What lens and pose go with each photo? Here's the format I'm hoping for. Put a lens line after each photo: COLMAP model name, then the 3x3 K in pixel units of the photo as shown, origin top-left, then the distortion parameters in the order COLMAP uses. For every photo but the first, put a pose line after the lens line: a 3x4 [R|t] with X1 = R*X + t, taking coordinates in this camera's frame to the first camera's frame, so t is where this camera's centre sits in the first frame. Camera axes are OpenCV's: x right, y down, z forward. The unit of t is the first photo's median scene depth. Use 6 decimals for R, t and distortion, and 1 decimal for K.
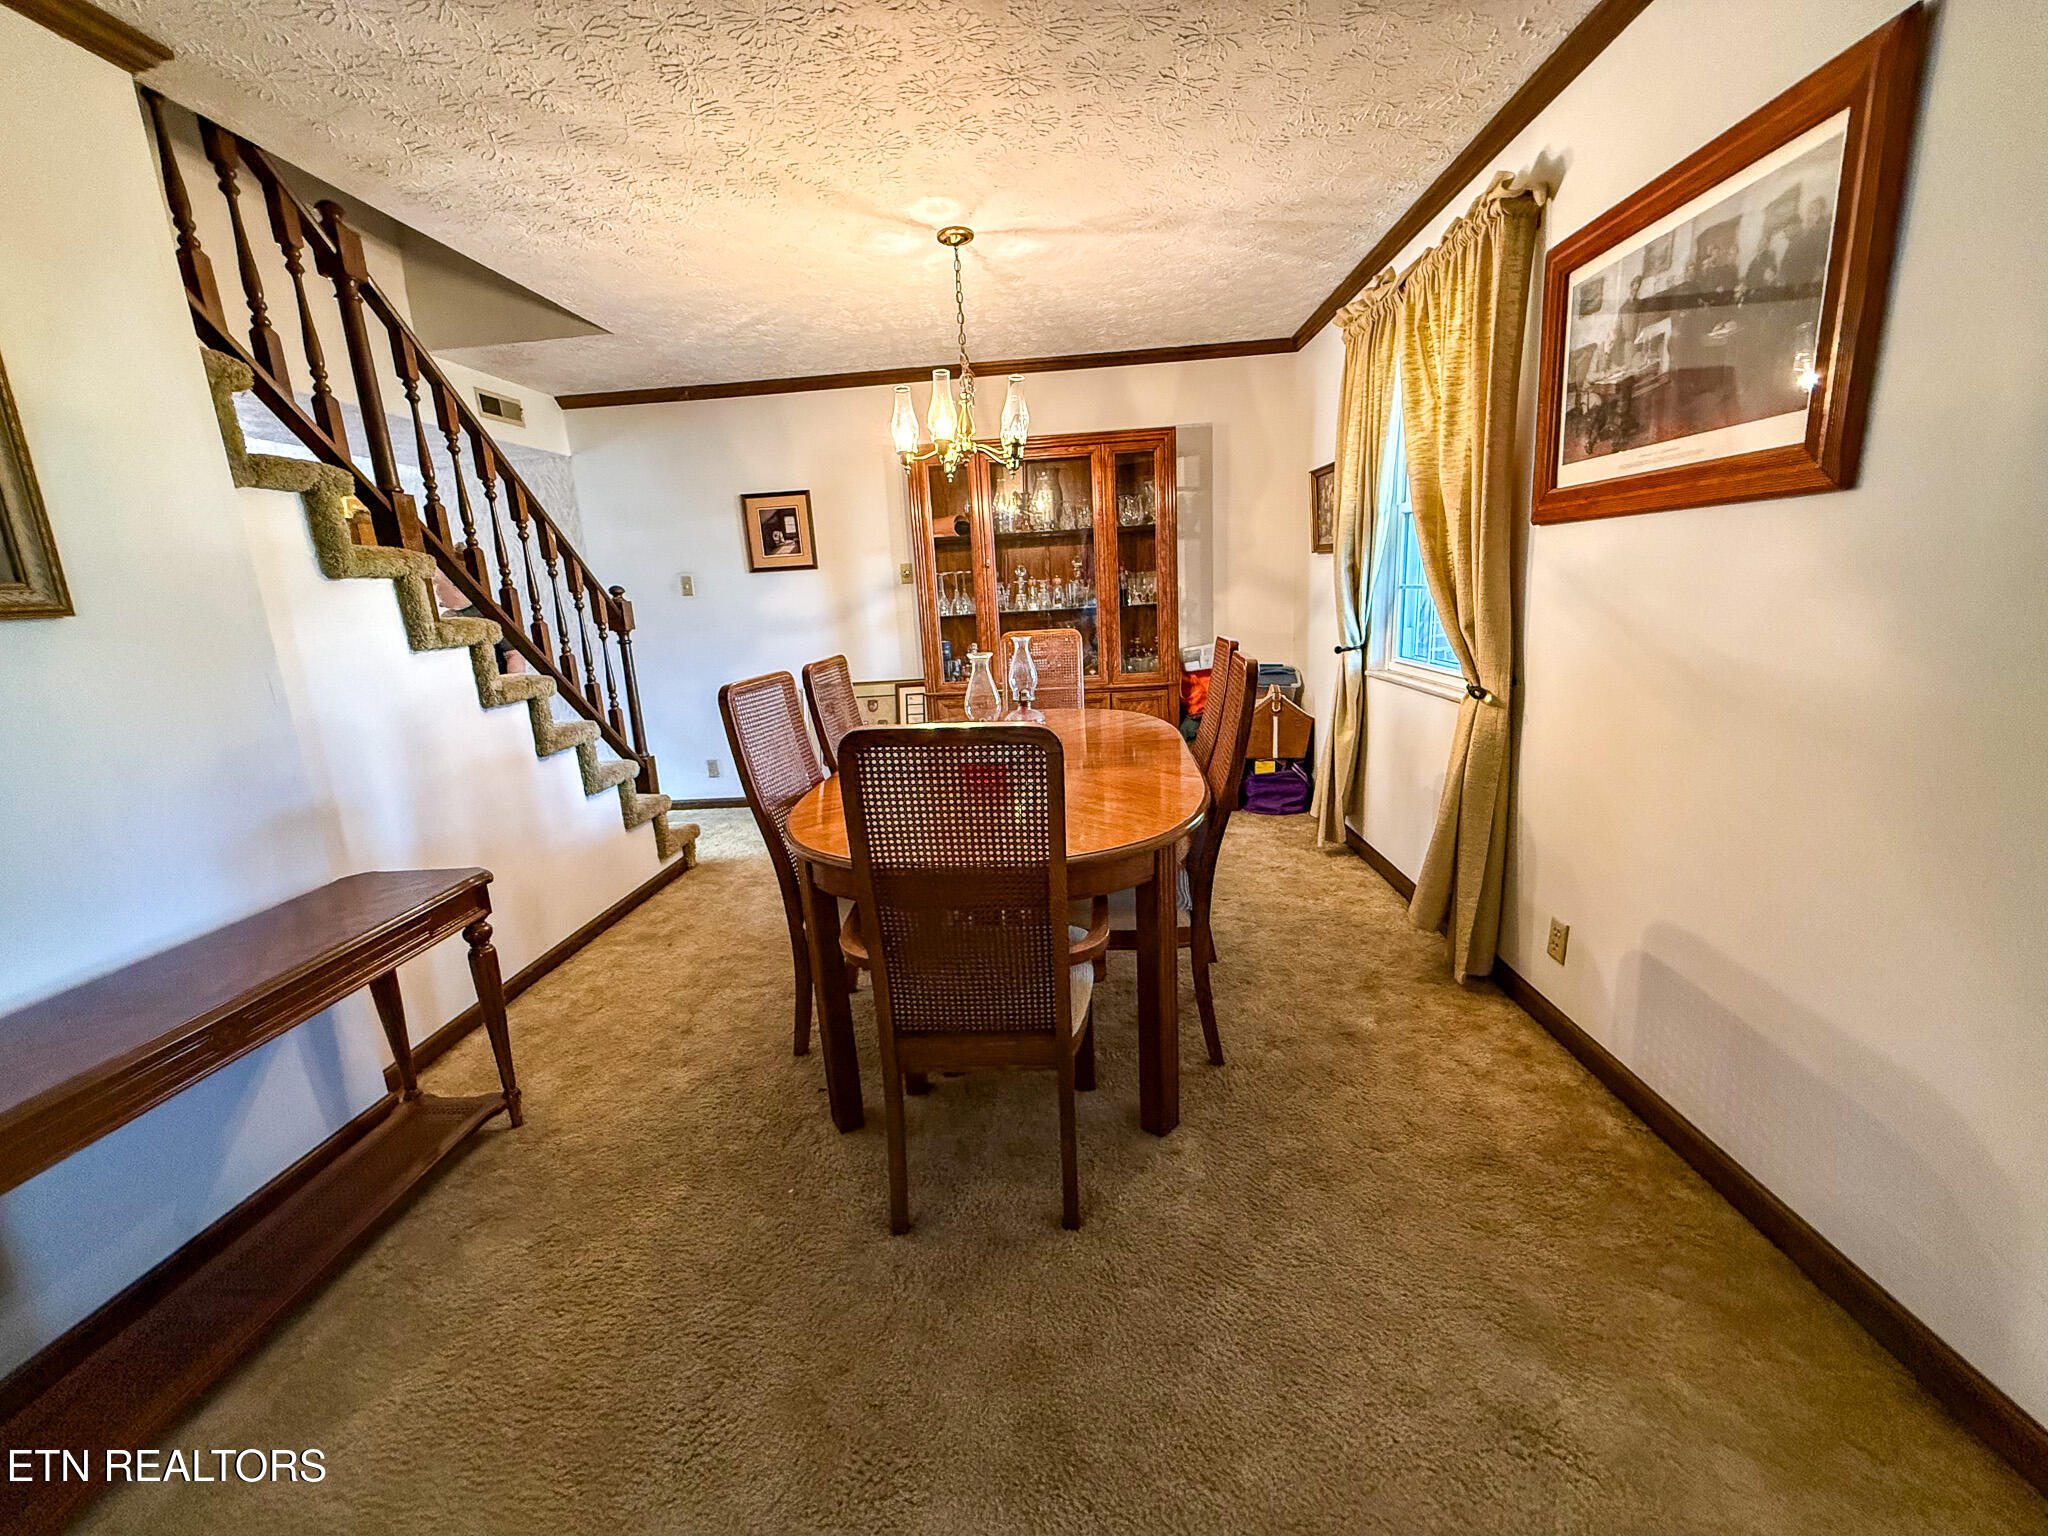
lens RADIAL K [[816.1, 0, 1014.5], [0, 816.1, 766.4], [0, 0, 1]] dist [0.001965, -0.000241]
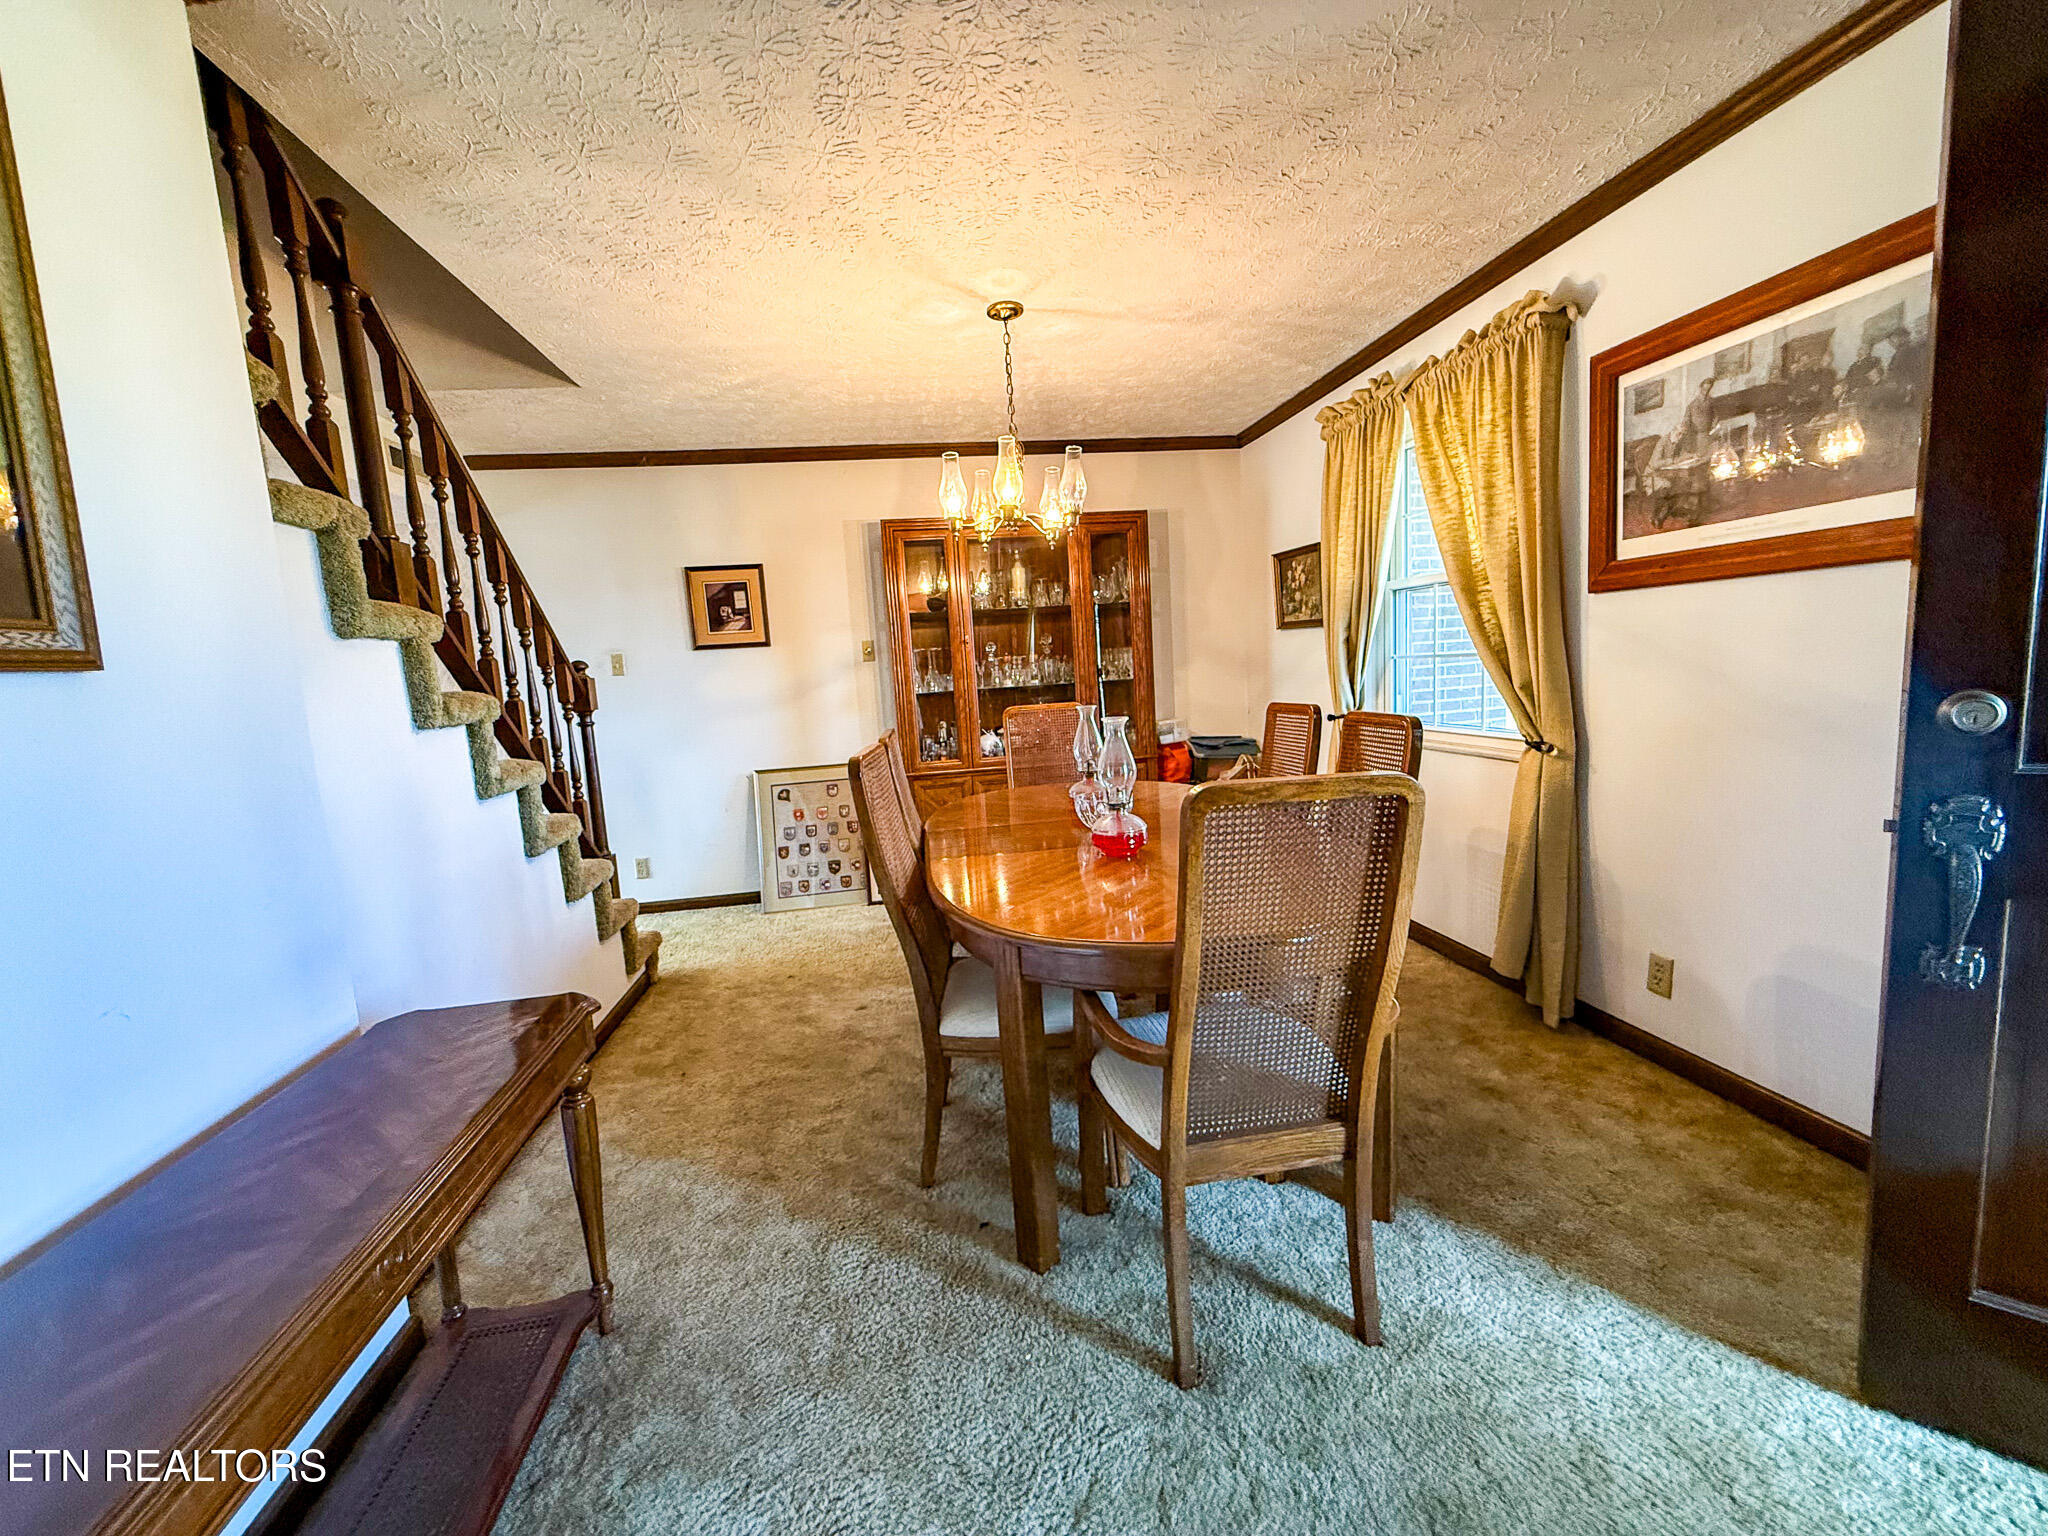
lens RADIAL K [[816.1, 0, 1023.4], [0, 816.1, 766.4], [0, 0, 1]] dist [0.001965, -0.000241]
pose [[0.977818, -0.030397, 0.207240, -0.279255], [0.052182, 0.993570, -0.100478, 0.006043], [-0.202854, 0.109064, 0.973116, 0.085556]]
